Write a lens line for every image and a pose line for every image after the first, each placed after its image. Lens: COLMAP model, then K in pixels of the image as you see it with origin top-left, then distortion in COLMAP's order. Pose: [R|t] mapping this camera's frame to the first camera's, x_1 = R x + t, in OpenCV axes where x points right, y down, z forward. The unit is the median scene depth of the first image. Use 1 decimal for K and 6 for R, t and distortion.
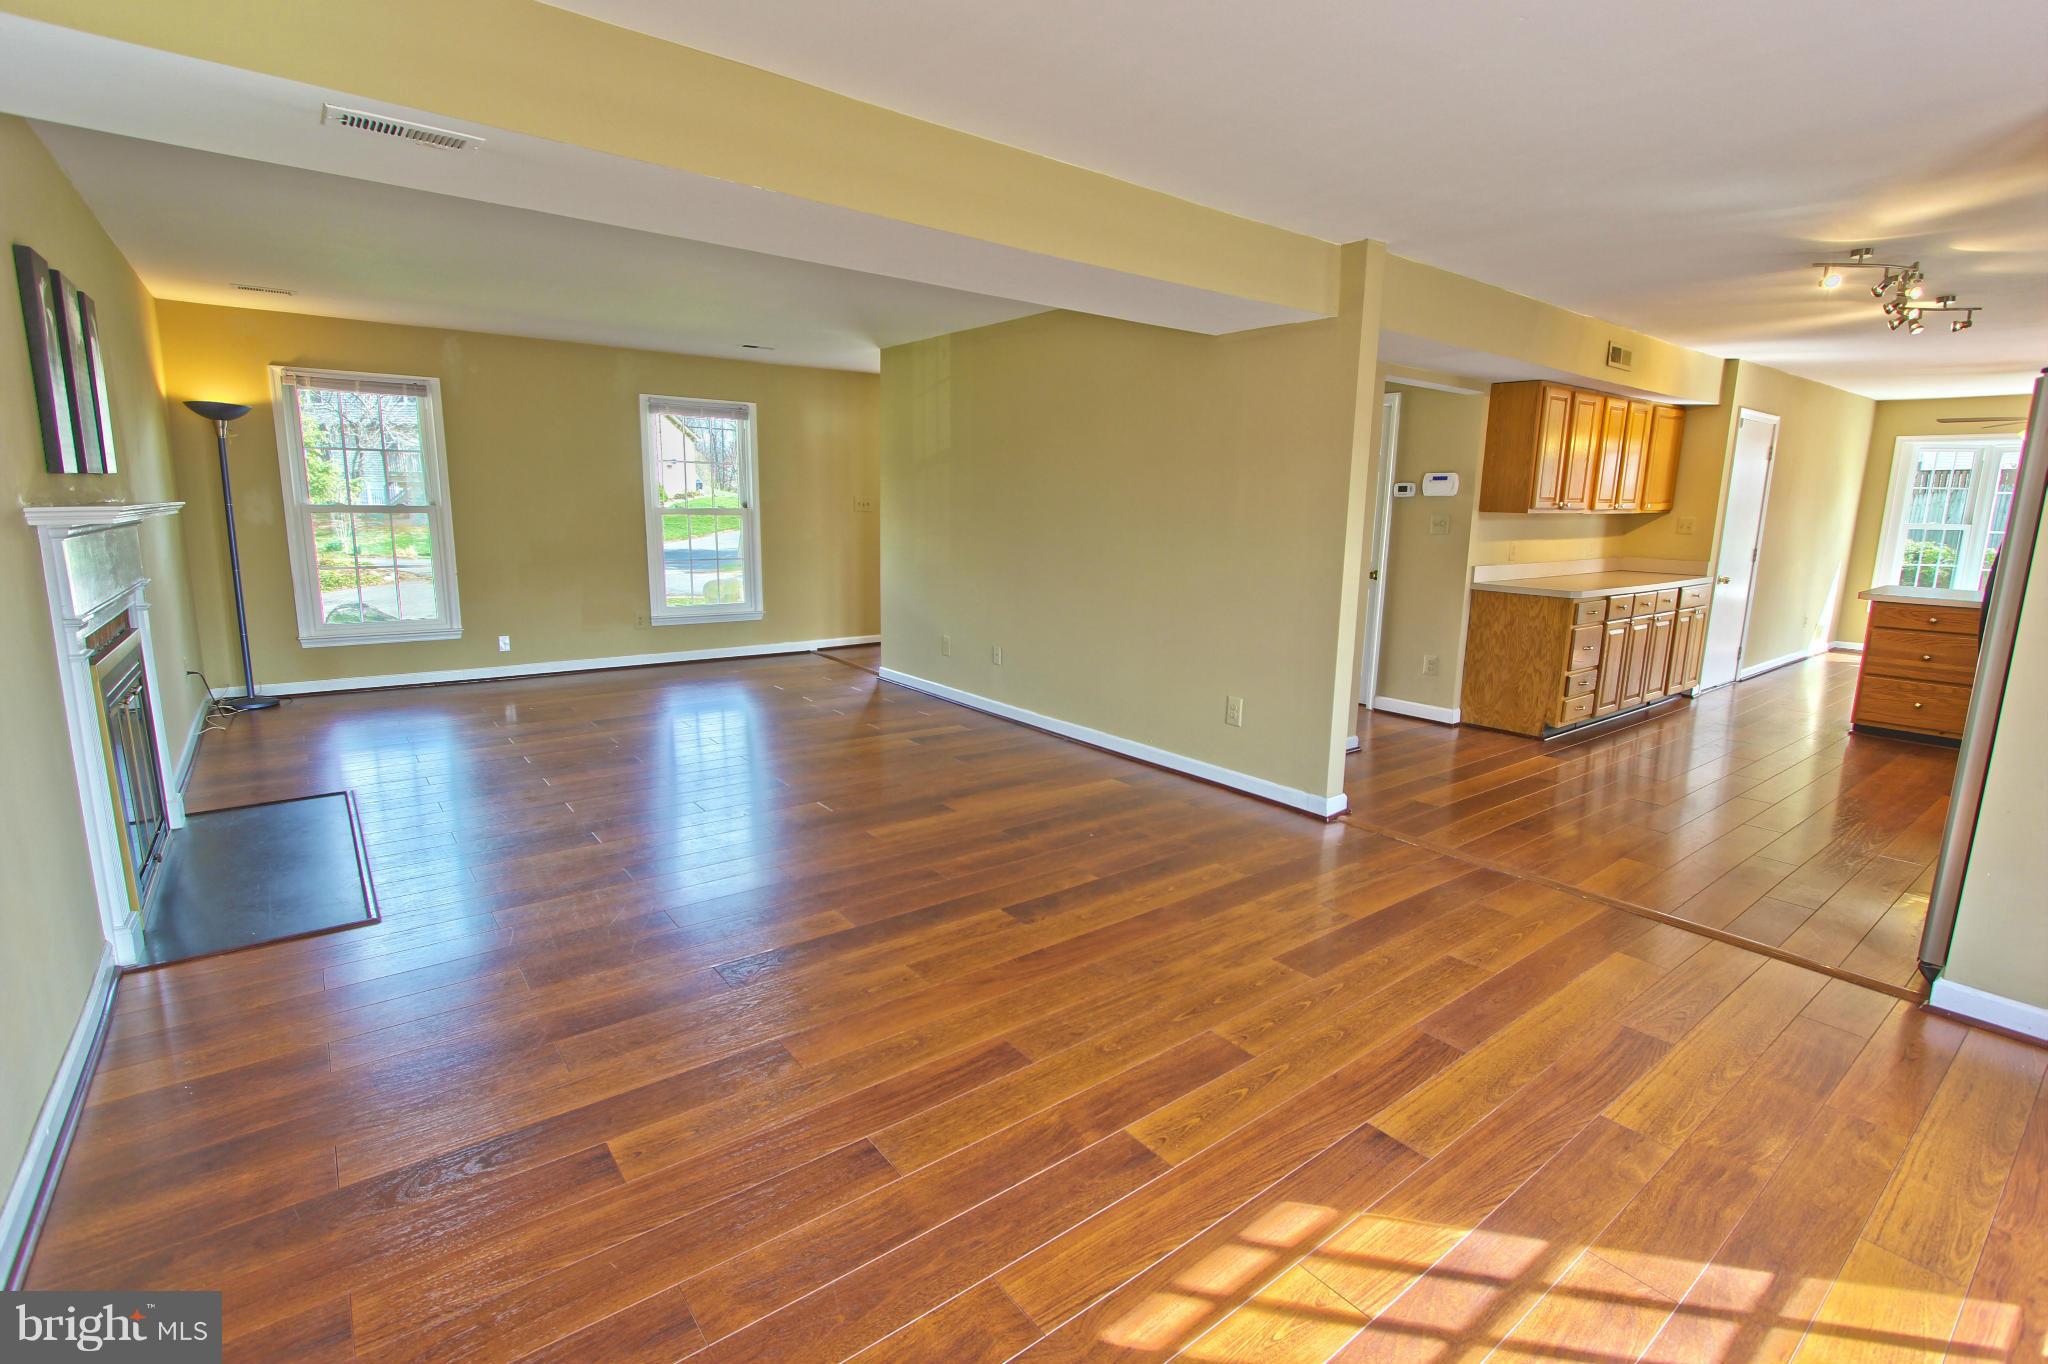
lens RADIAL K [[943.7, 0, 1033.5], [0, 943.7, 673.0], [0, 0, 1]] dist [-0.015755, 0.001311]
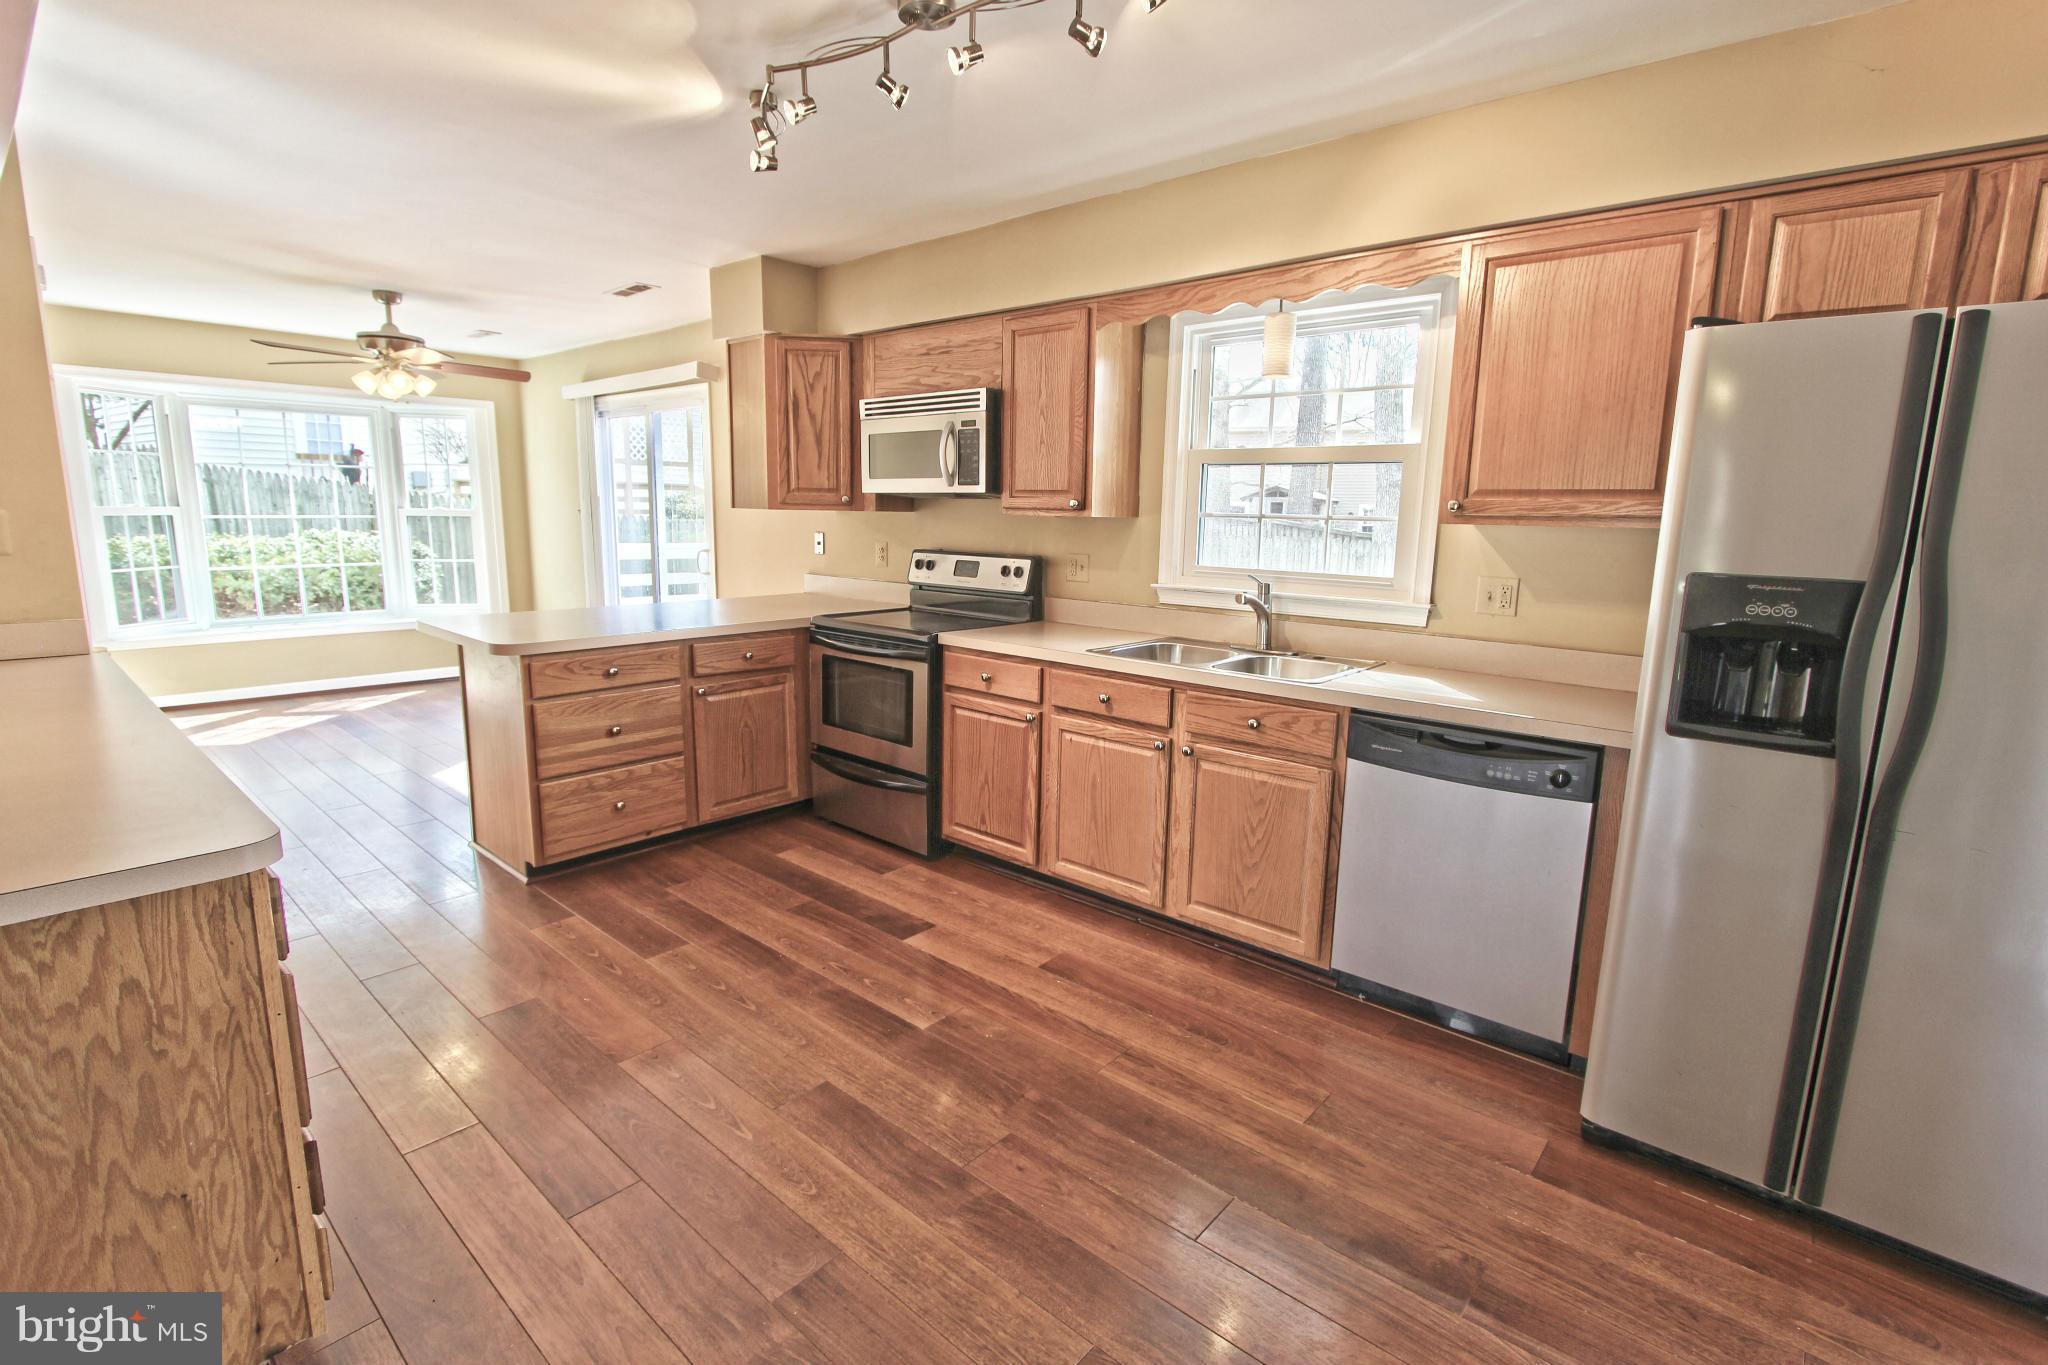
lens RADIAL K [[943.7, 0, 1033.5], [0, 943.7, 673.5], [0, 0, 1]] dist [-0.015755, 0.001311]
pose [[-0.189111, -0.188713, 0.963652, 0.289921], [0.156069, 0.963109, 0.219235, -0.139008], [-0.969474, 0.191856, -0.152682, 0.771735]]
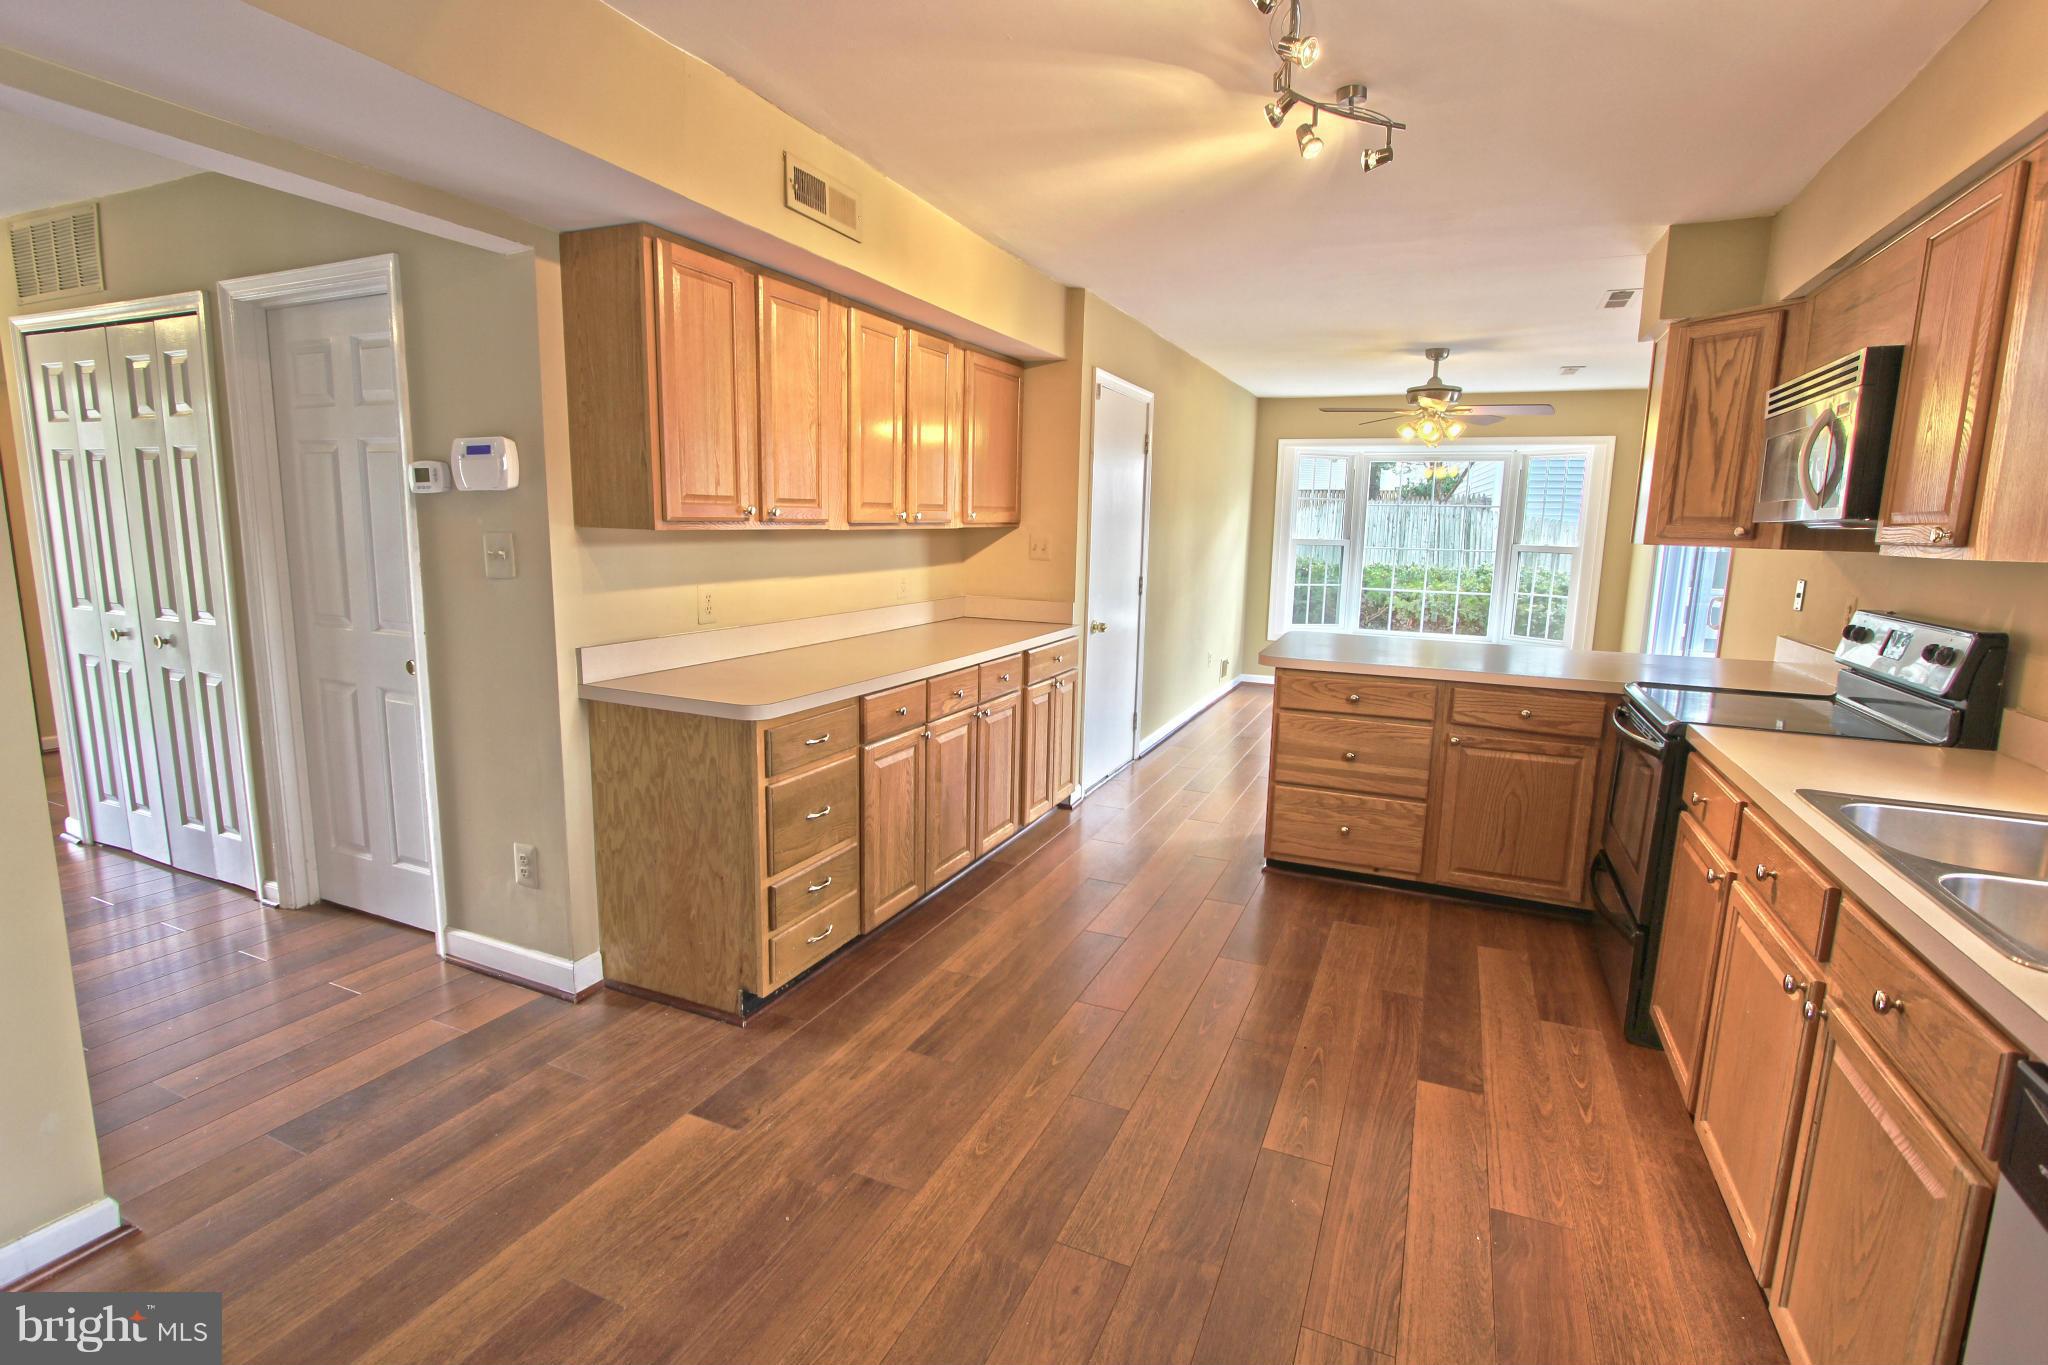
lens RADIAL K [[943.7, 0, 1033.5], [0, 943.7, 673.5], [0, 0, 1]] dist [-0.015755, 0.001311]
pose [[0.882131, -0.071168, 0.465596, 0.449723], [0.078203, 0.996929, 0.004217, -0.086395], [-0.464466, 0.032691, 0.884987, 0.502963]]
